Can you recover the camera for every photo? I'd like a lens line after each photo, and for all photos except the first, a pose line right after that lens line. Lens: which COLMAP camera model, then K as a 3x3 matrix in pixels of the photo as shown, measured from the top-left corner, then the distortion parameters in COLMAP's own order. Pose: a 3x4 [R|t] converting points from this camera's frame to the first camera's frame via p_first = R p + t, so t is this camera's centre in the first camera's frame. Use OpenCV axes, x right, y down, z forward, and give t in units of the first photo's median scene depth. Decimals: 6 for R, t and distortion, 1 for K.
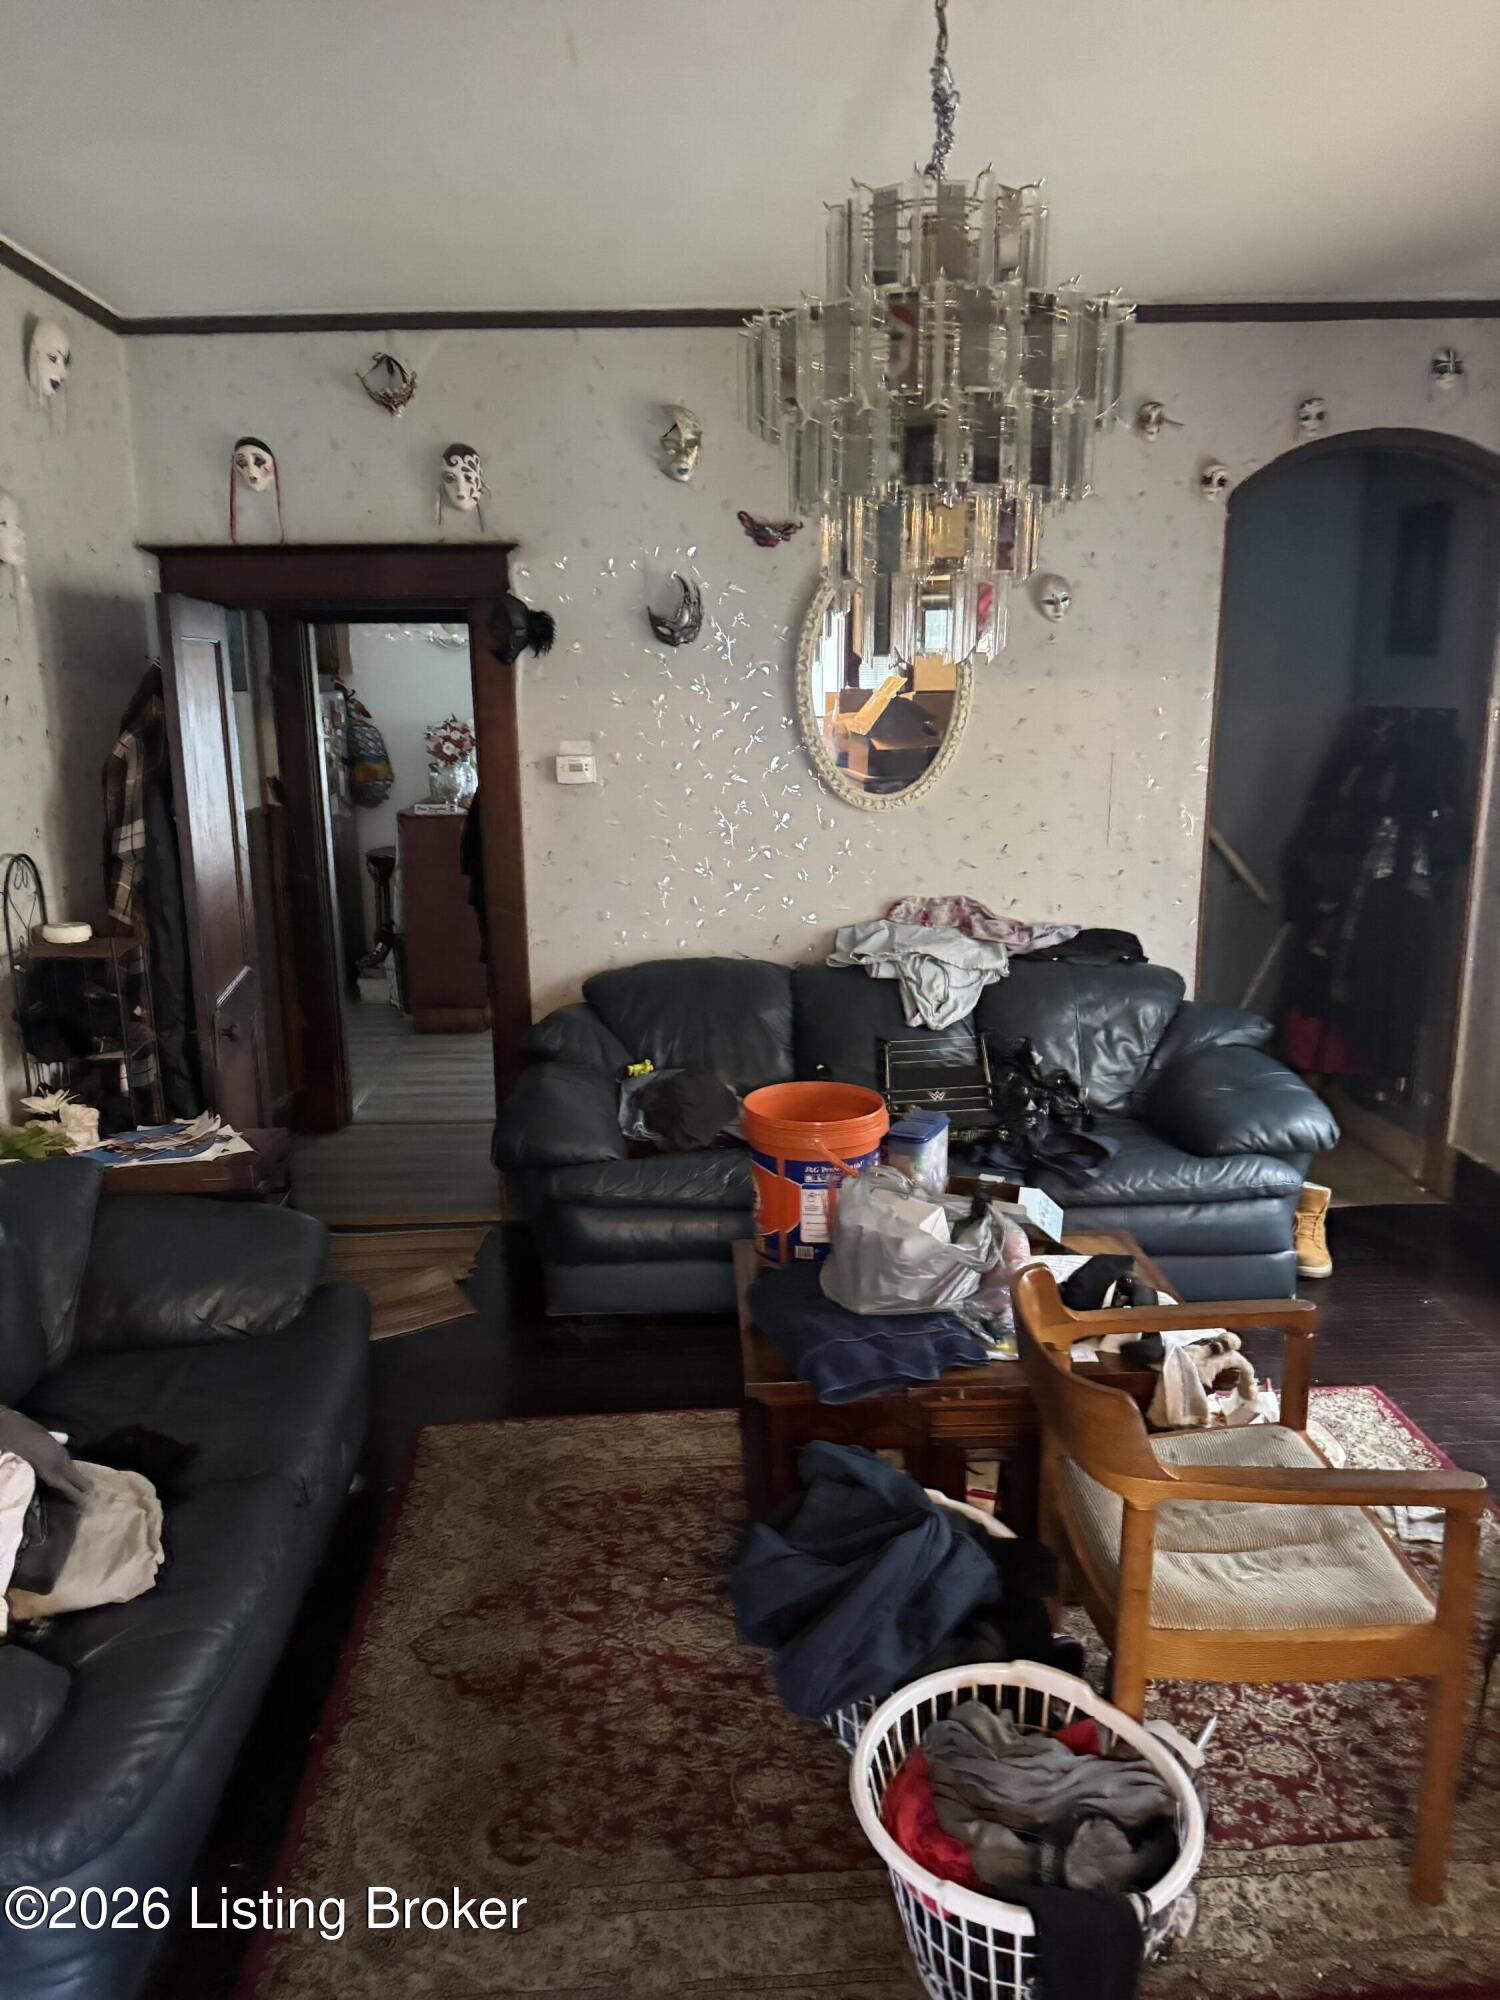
lens RADIAL K [[1400.6, 0, 750.0], [0, 1400.6, 1000.0], [0, 0, 1]] dist [0.125424, -0.098083]
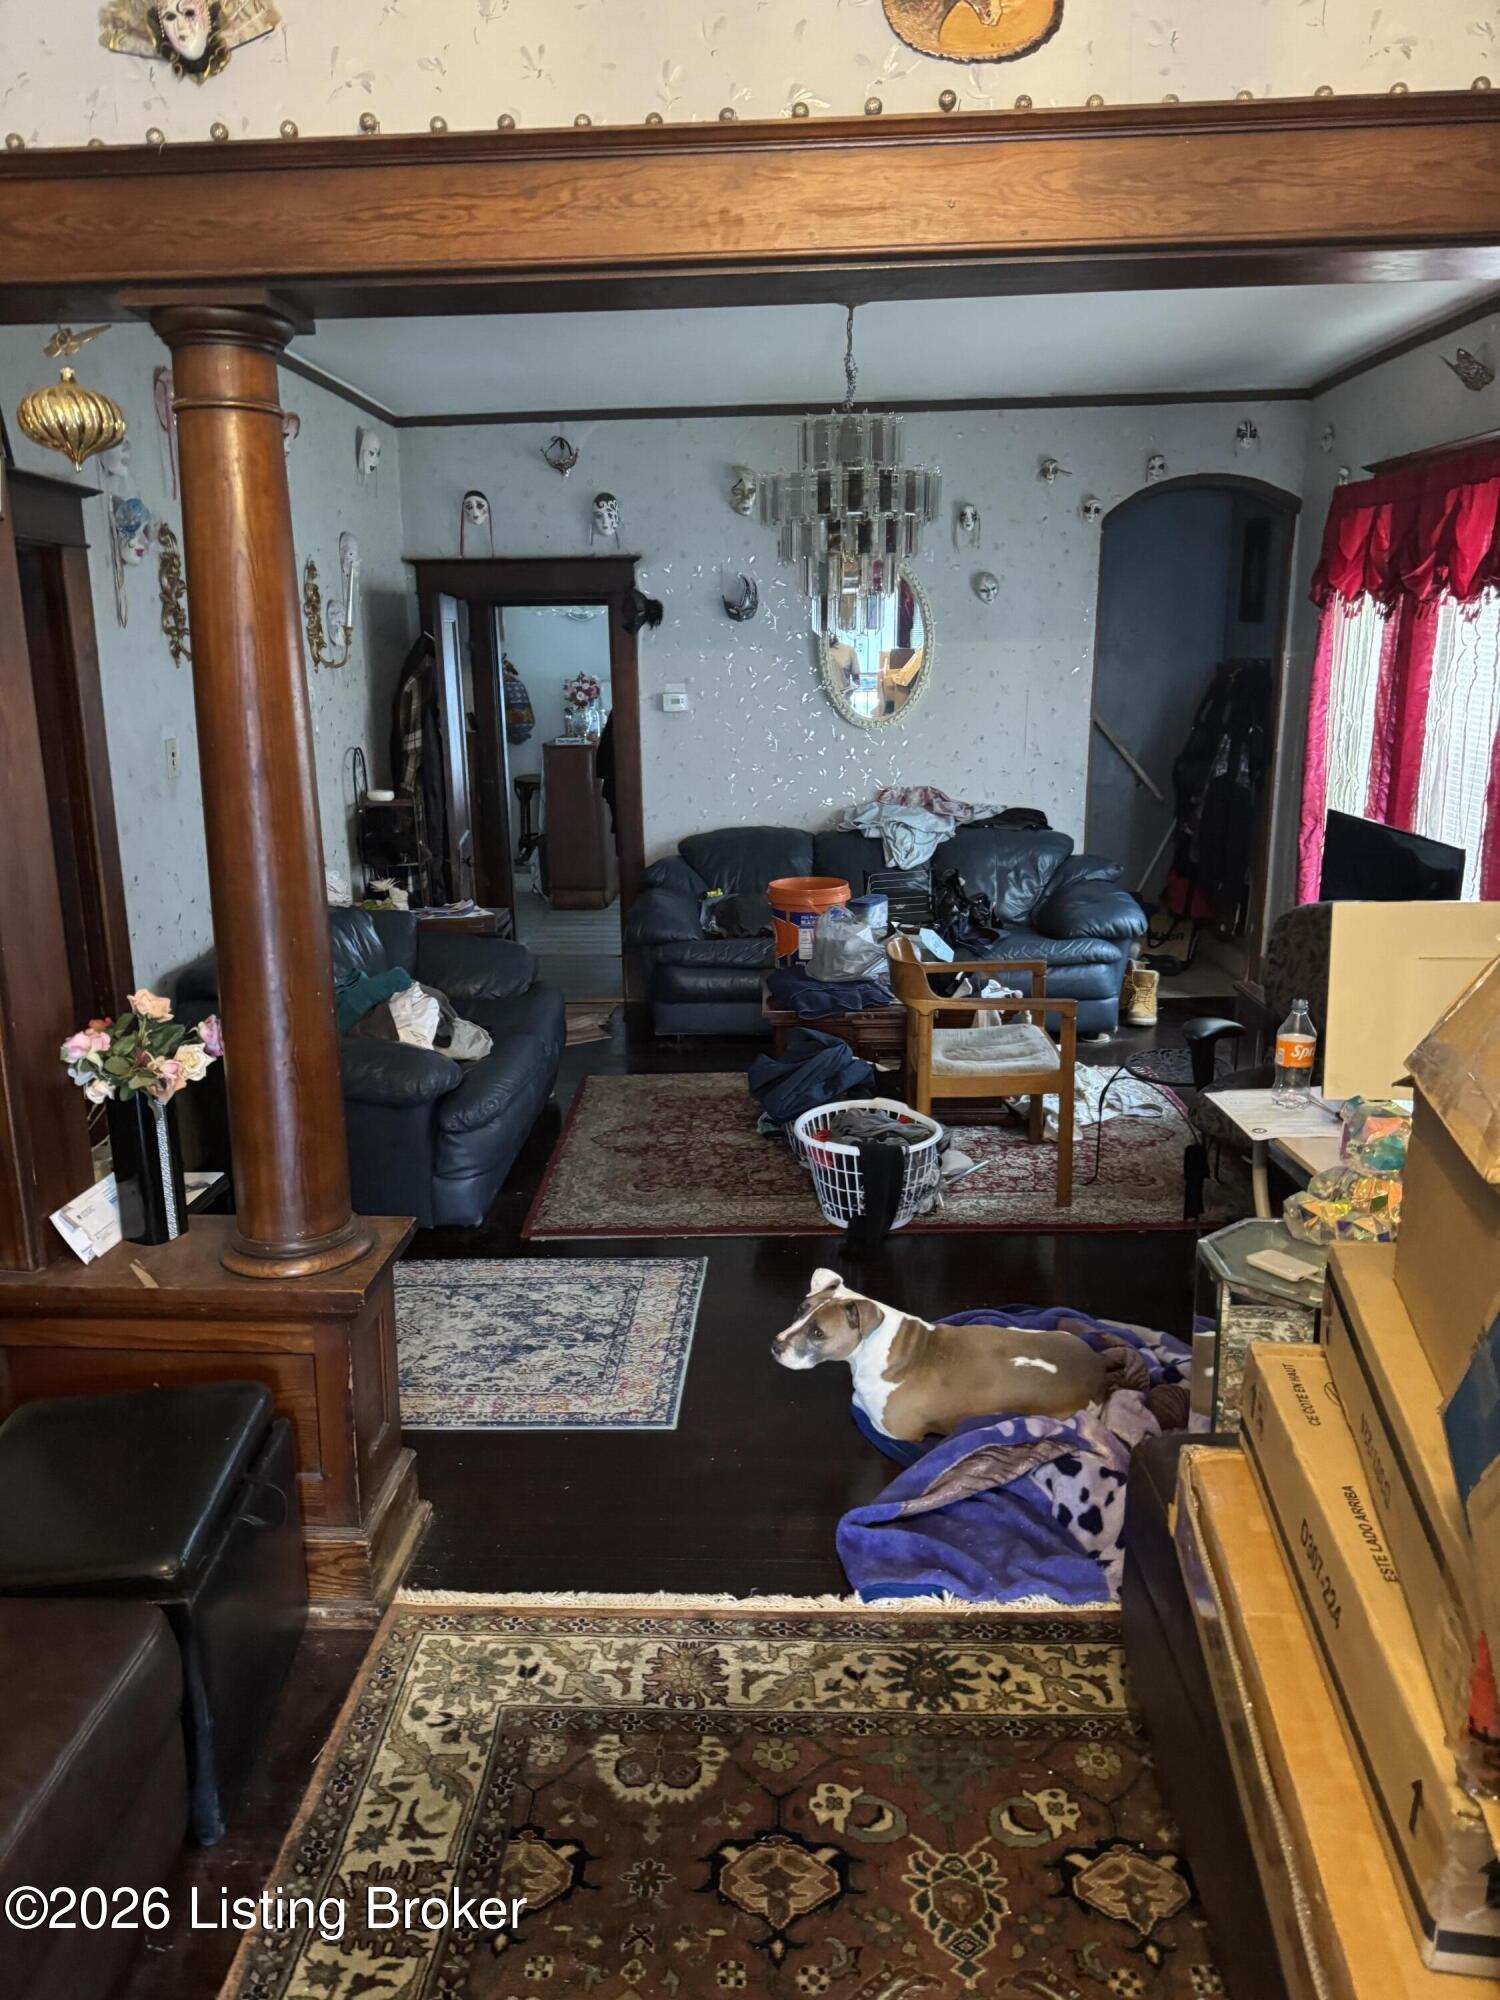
lens RADIAL K [[1475.7, 0, 750.0], [0, 1475.7, 1000.0], [0, 0, 1]] dist [0.139345, -0.001233]
pose [[0.997619, 0.011376, -0.068025, 0.074533], [-0.010533, 0.999863, 0.012745, 0.145284], [0.068161, -0.011998, 0.997602, -0.640112]]
